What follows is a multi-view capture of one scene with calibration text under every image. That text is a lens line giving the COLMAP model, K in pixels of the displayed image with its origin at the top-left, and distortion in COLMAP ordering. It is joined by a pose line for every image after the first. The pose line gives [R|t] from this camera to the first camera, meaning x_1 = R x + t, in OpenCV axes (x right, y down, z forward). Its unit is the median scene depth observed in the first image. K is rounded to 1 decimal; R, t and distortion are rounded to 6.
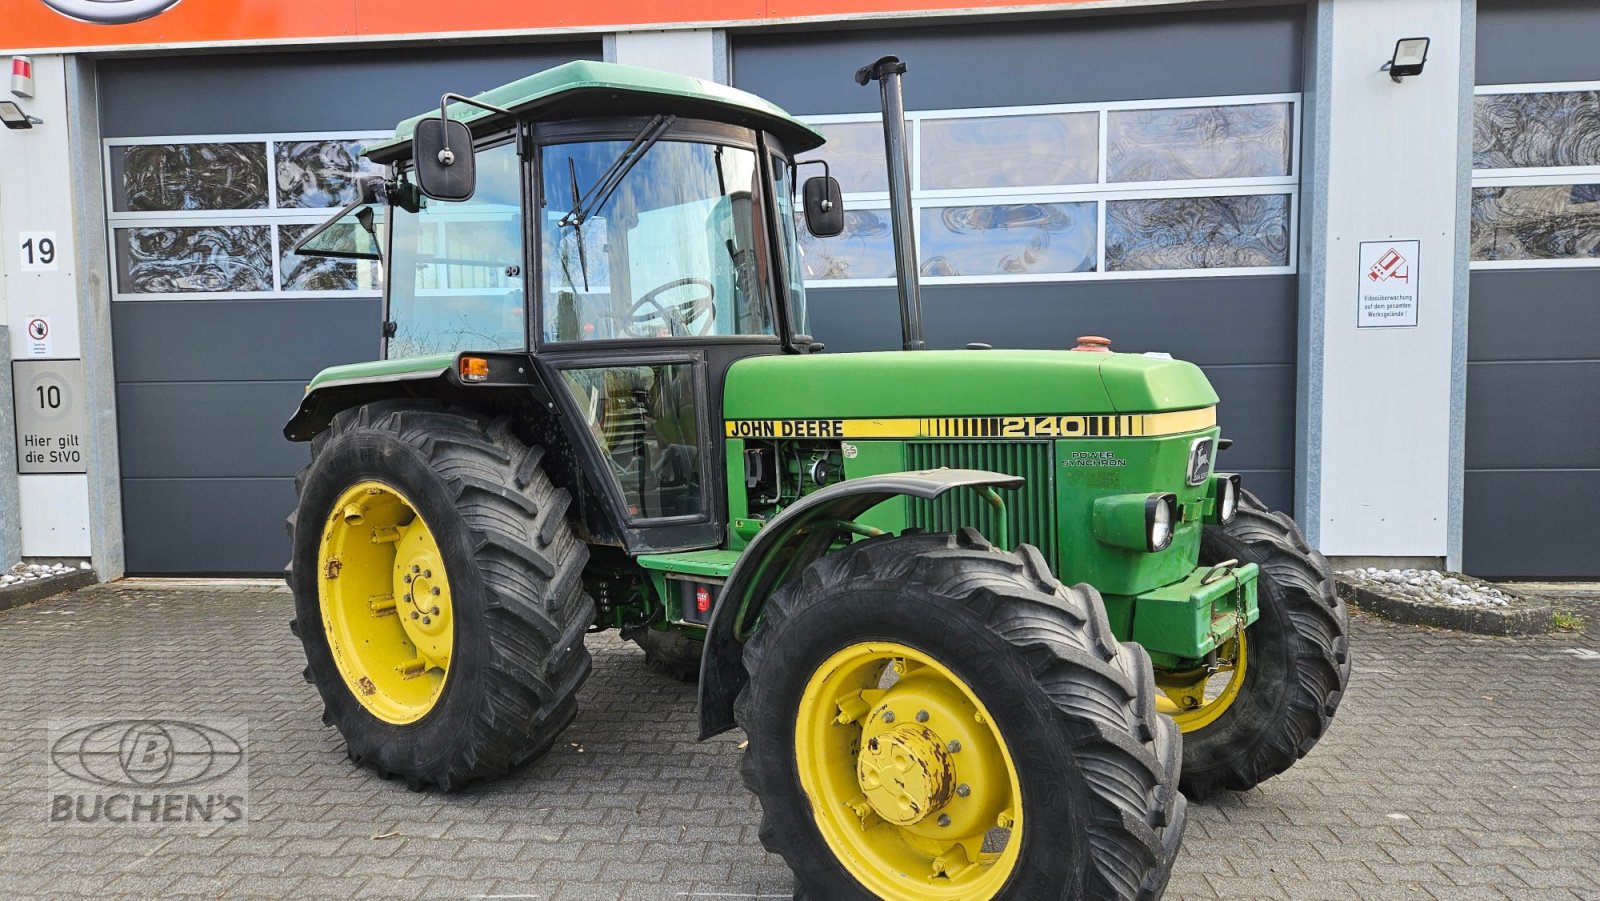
lens RADIAL K [[1057.3, 0, 768.6], [0, 1057.3, 464.4], [0, 0, 1]] dist [0.096805, -0.095912]
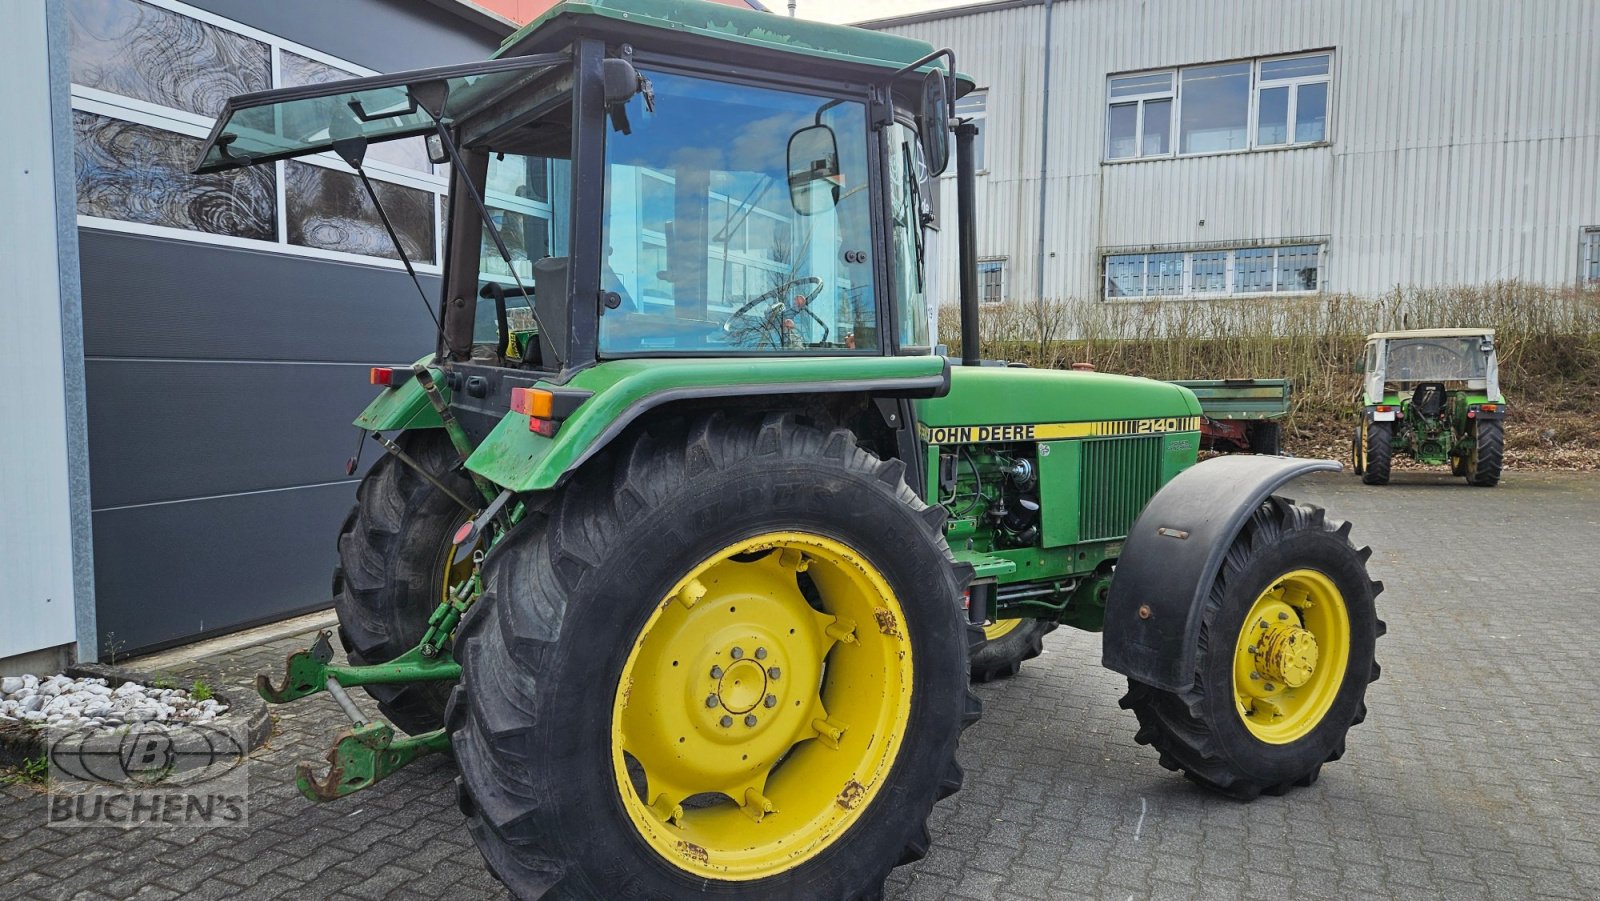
lens RADIAL K [[1059.2, 0, 775.6], [0, 1059.2, 445.8], [0, 0, 1]] dist [0.096791, -0.097000]
pose [[0.321945, -0.045944, 0.945643, -1.085633], [0.049909, 0.998257, 0.031509, -0.065927], [-0.945442, 0.037052, 0.323677, 0.824607]]
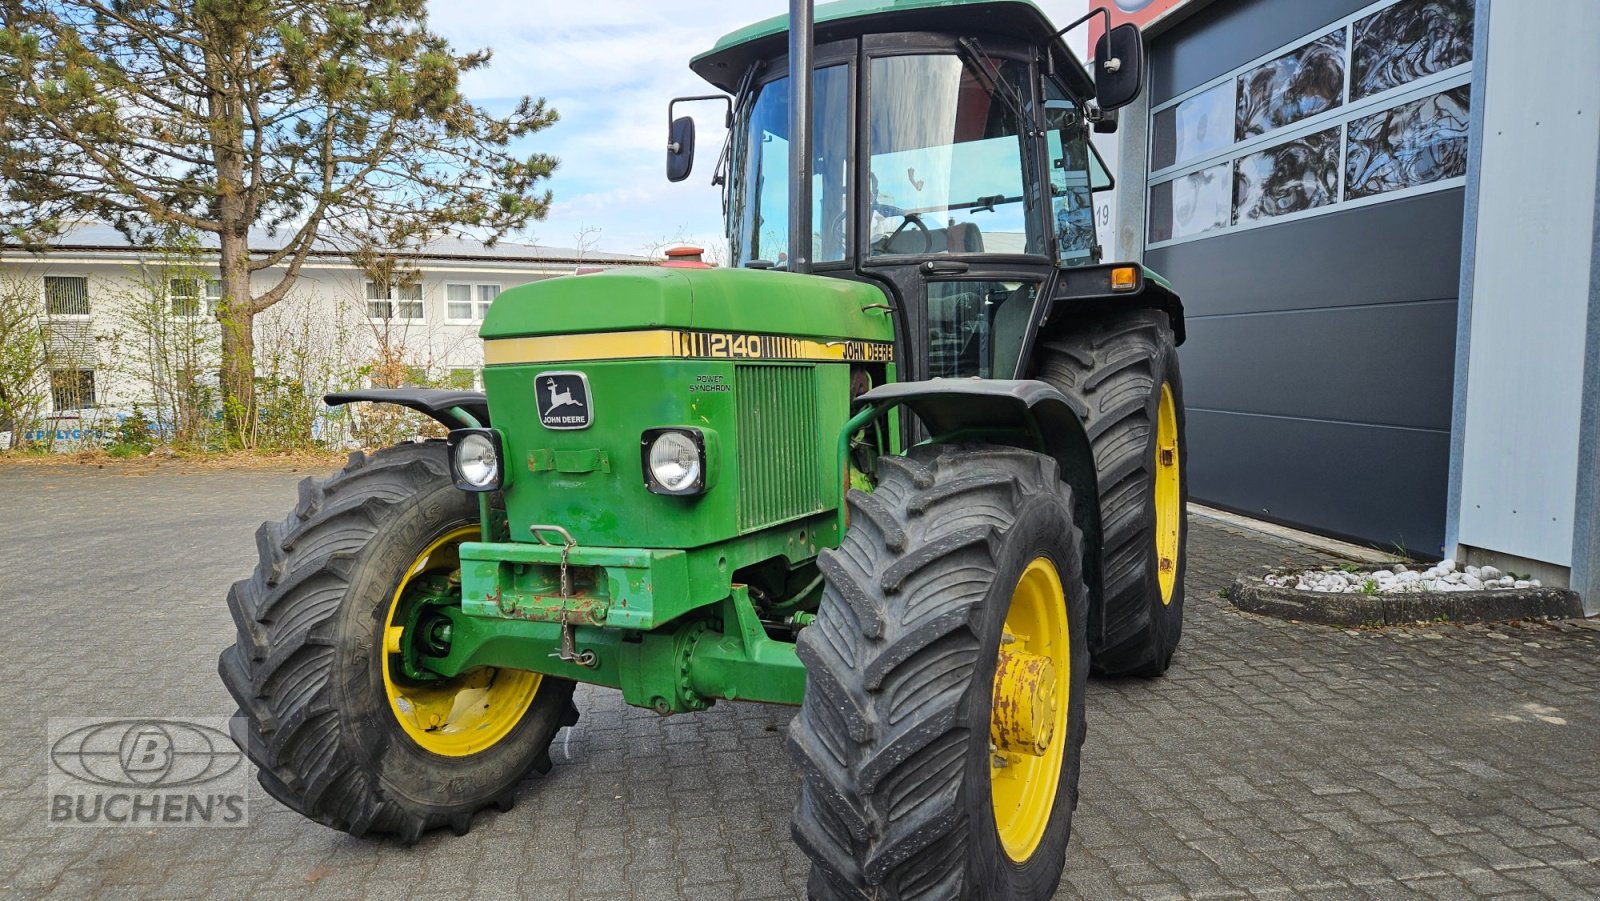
lens RADIAL K [[1059.2, 0, 775.6], [0, 1059.2, 445.8], [0, 0, 1]] dist [0.096791, -0.097000]
pose [[0.235668, 0.092654, -0.967407, 0.988563], [-0.054036, 0.995154, 0.082147, -0.035299], [0.970330, 0.032916, 0.239533, 0.778972]]
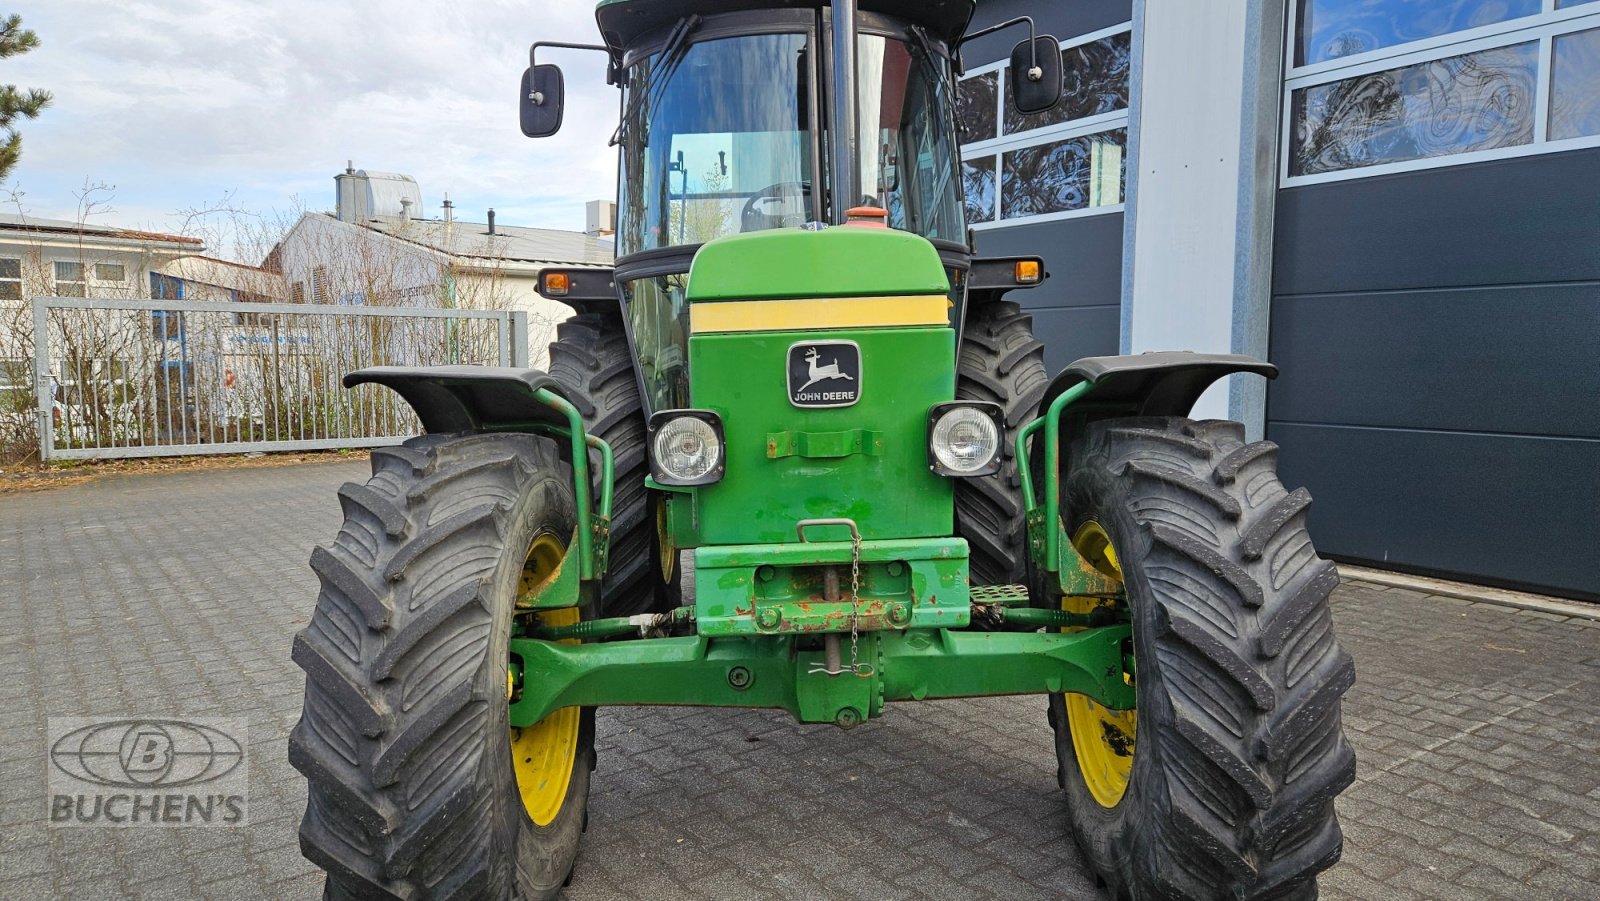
lens RADIAL K [[1060.1, 0, 801.3], [0, 1060.1, 431.1], [0, 0, 1]] dist [0.088340, -0.082087]
pose [[0.663301, 0.069248, -0.745142, 0.737863], [-0.056678, 0.997498, 0.042248, 0.004698], [0.746204, 0.014210, 0.665566, 0.426314]]
